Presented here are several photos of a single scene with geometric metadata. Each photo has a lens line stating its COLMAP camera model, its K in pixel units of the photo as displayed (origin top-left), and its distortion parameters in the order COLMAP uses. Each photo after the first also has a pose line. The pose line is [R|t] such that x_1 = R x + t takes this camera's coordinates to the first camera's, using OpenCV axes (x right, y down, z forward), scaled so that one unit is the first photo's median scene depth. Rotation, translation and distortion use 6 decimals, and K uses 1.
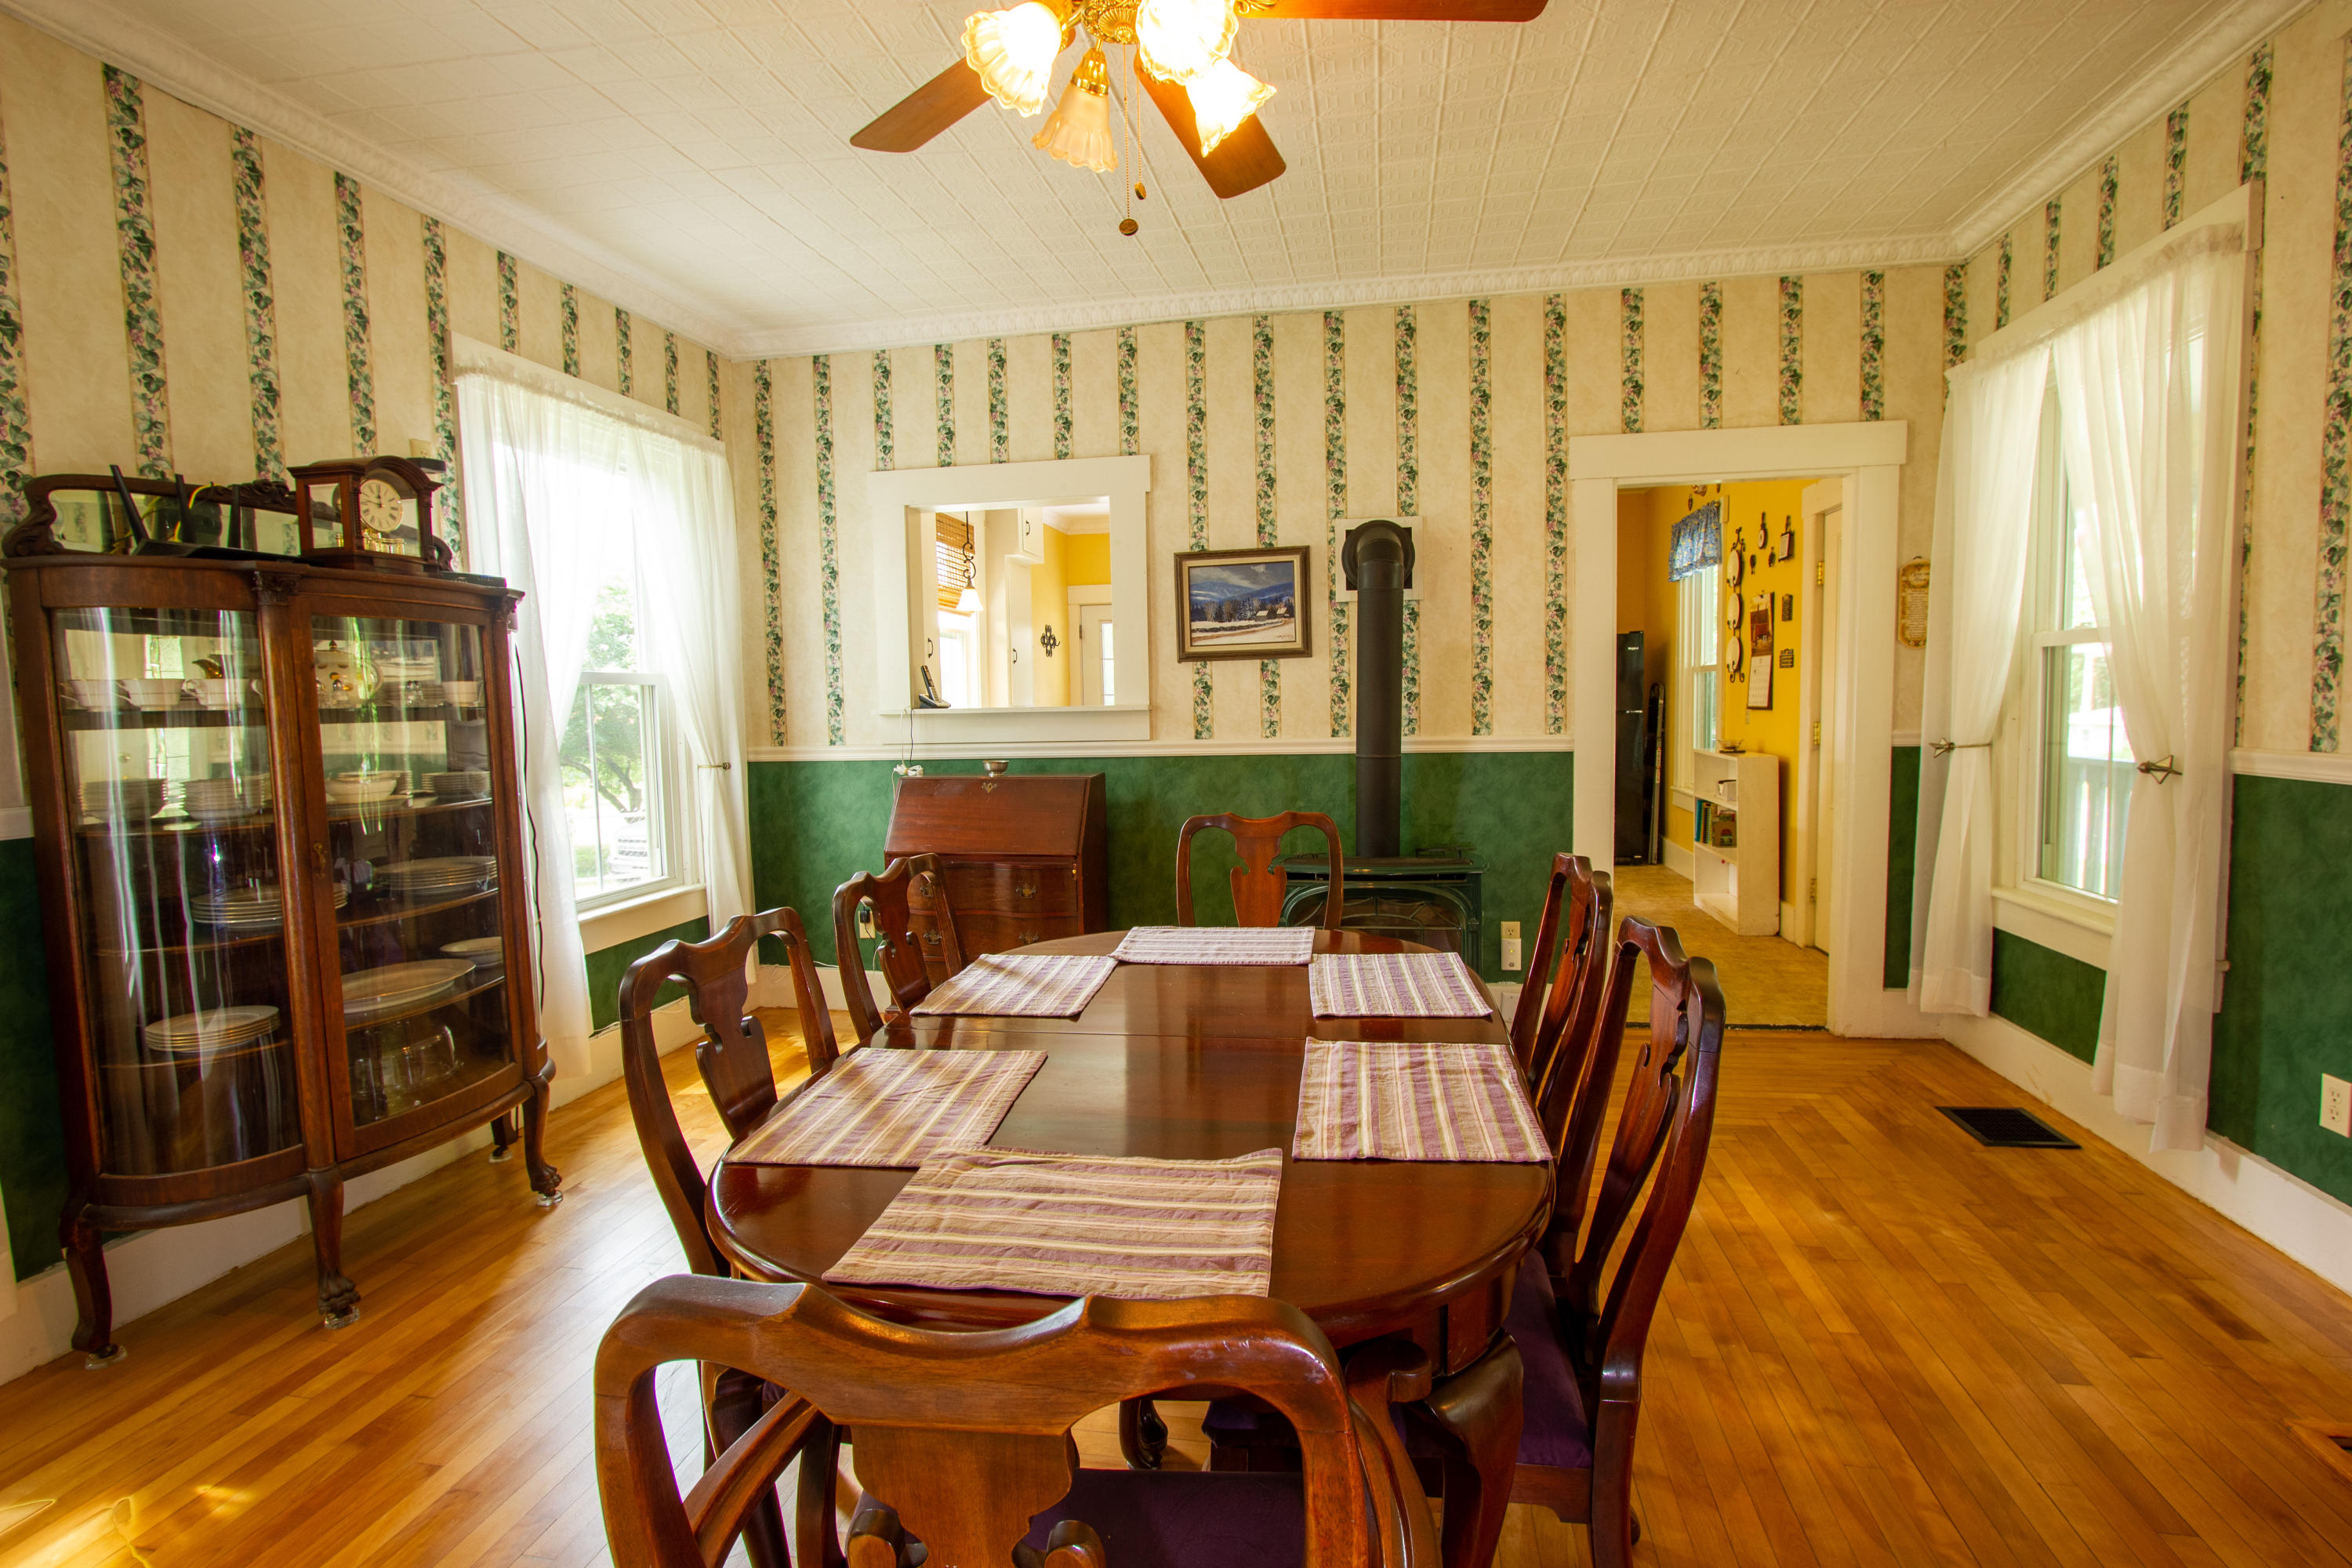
lens RADIAL K [[1112.7, 0, 1177.4], [0, 1112.7, 790.0], [0, 0, 1]] dist [-0.015921, 0.004041]
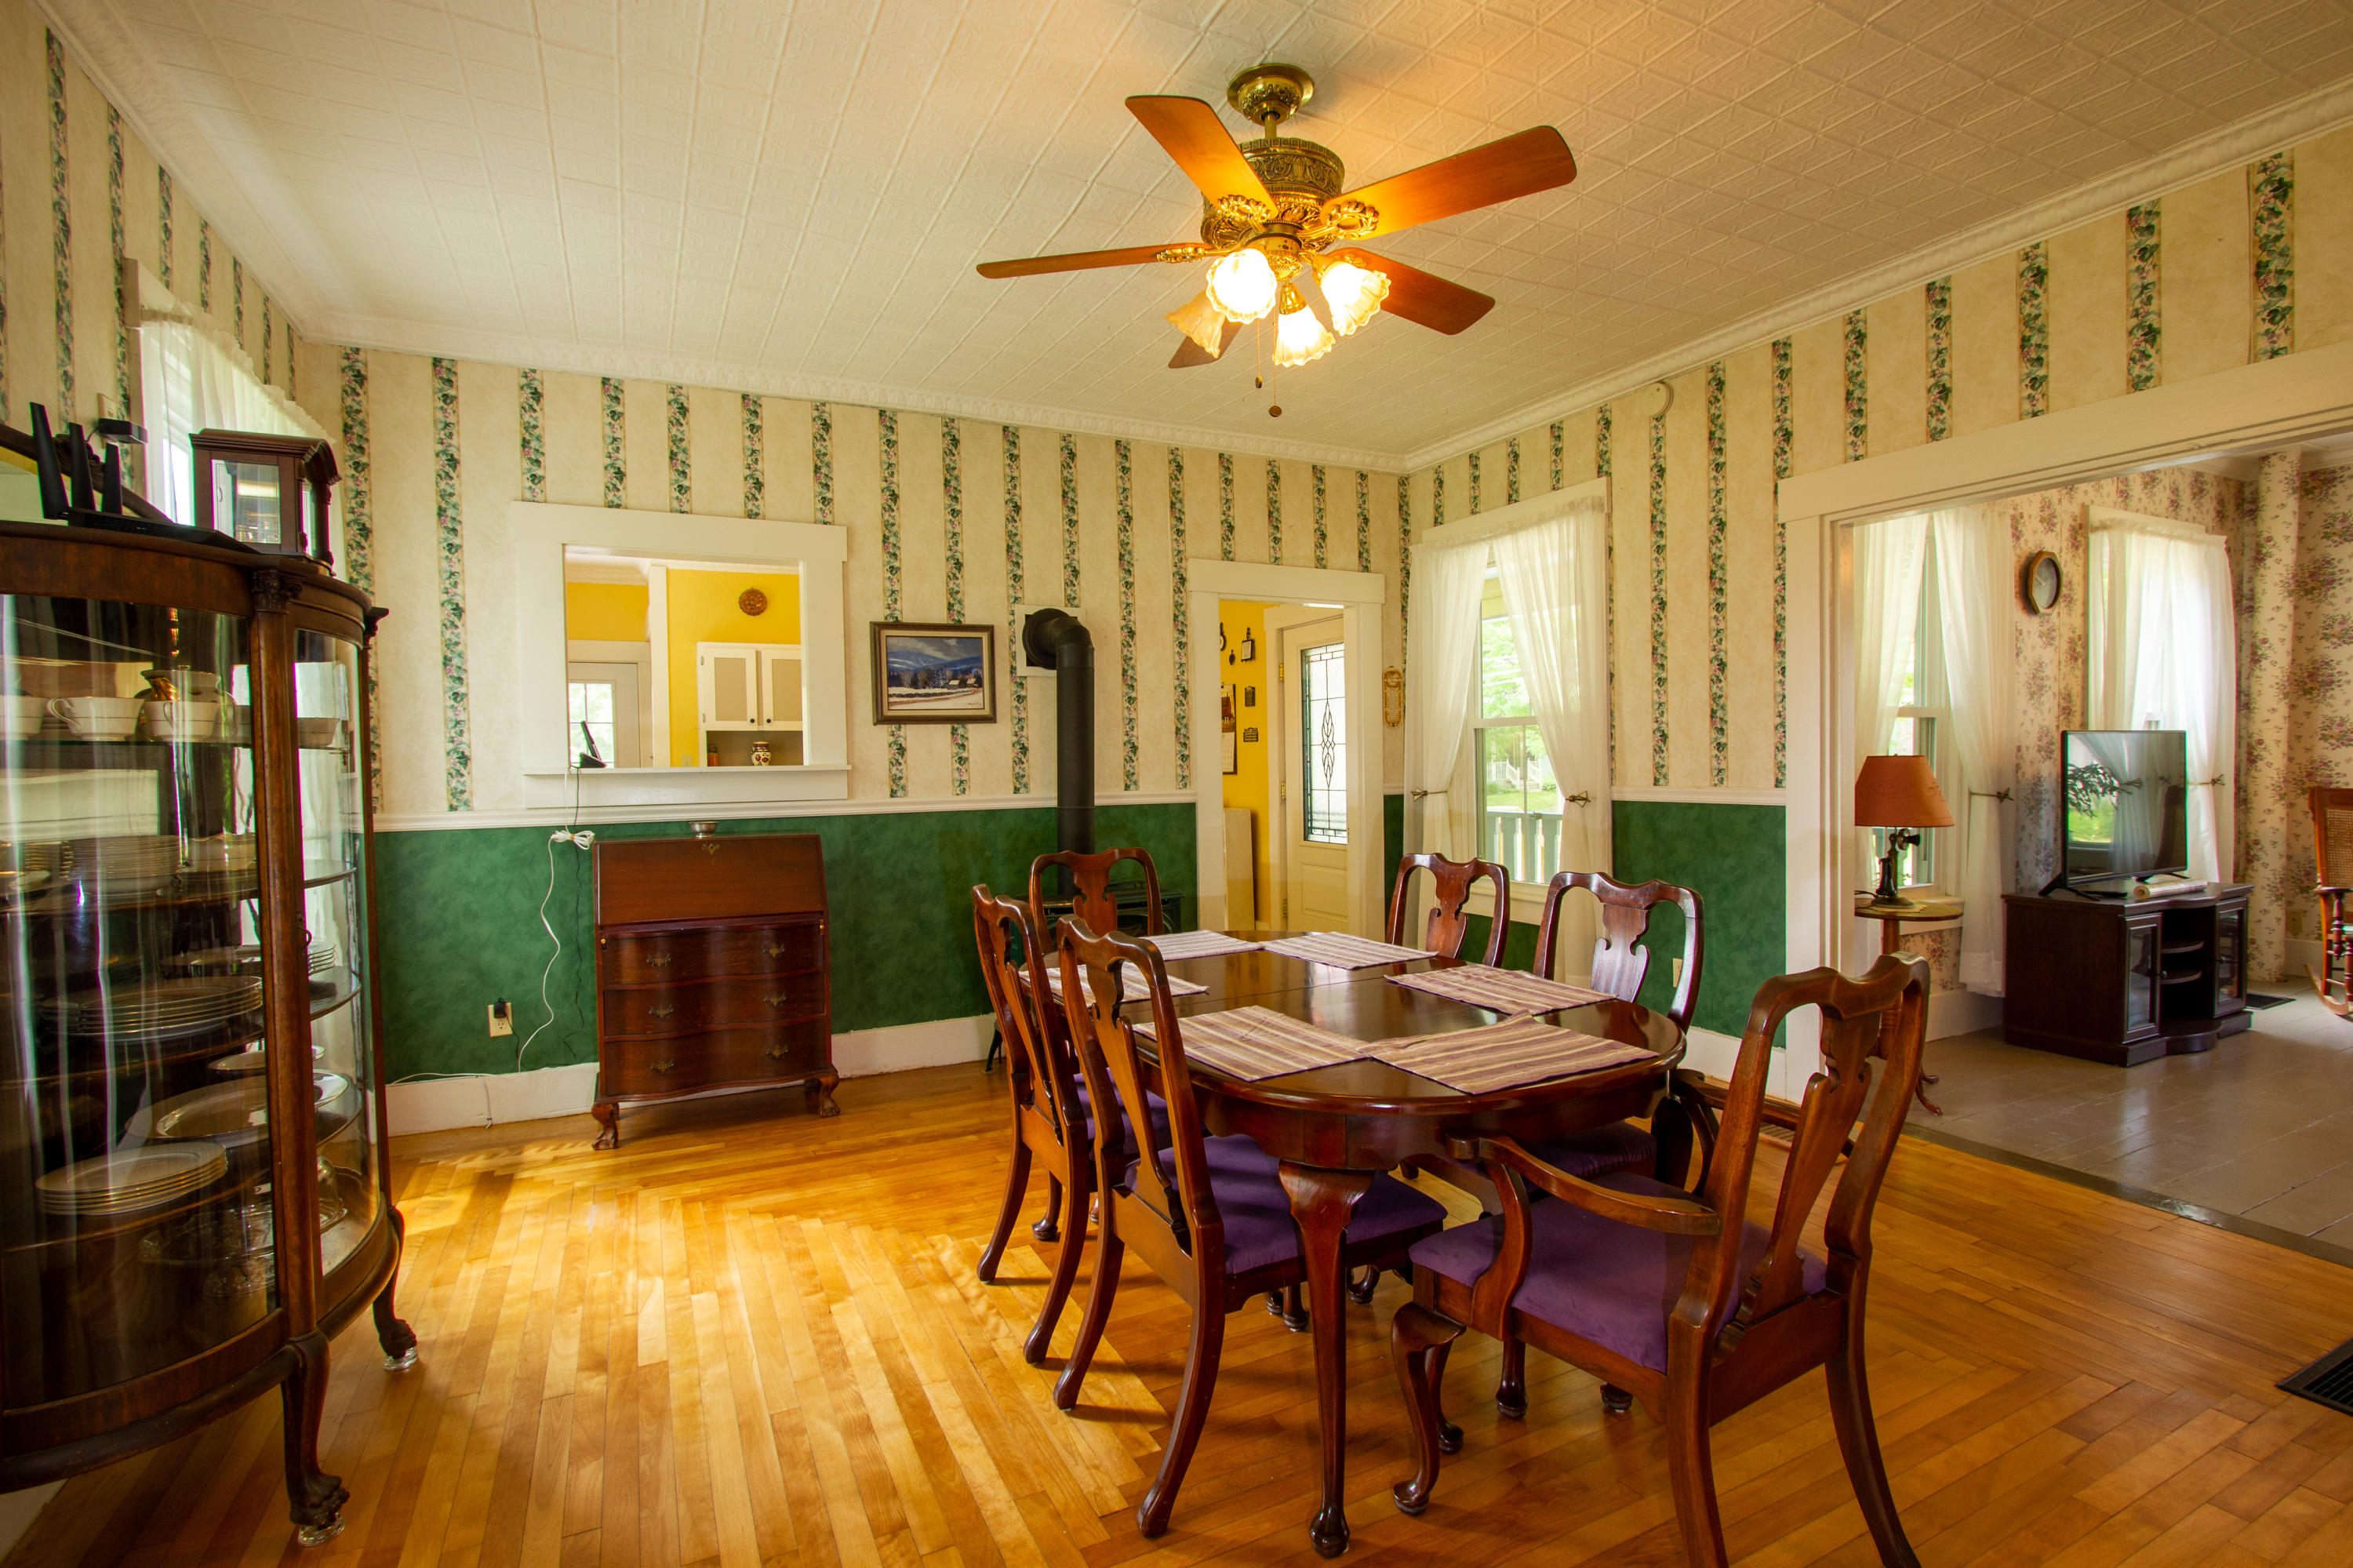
lens RADIAL K [[1113.2, 0, 1197.1], [0, 1113.2, 797.4], [0, 0, 1]] dist [-0.015921, 0.004041]
pose [[0.796470, -0.011773, 0.604563, -0.404011], [0.050083, 0.997660, -0.046553, 0.018382], [-0.602600, 0.067356, 0.795196, -0.013615]]
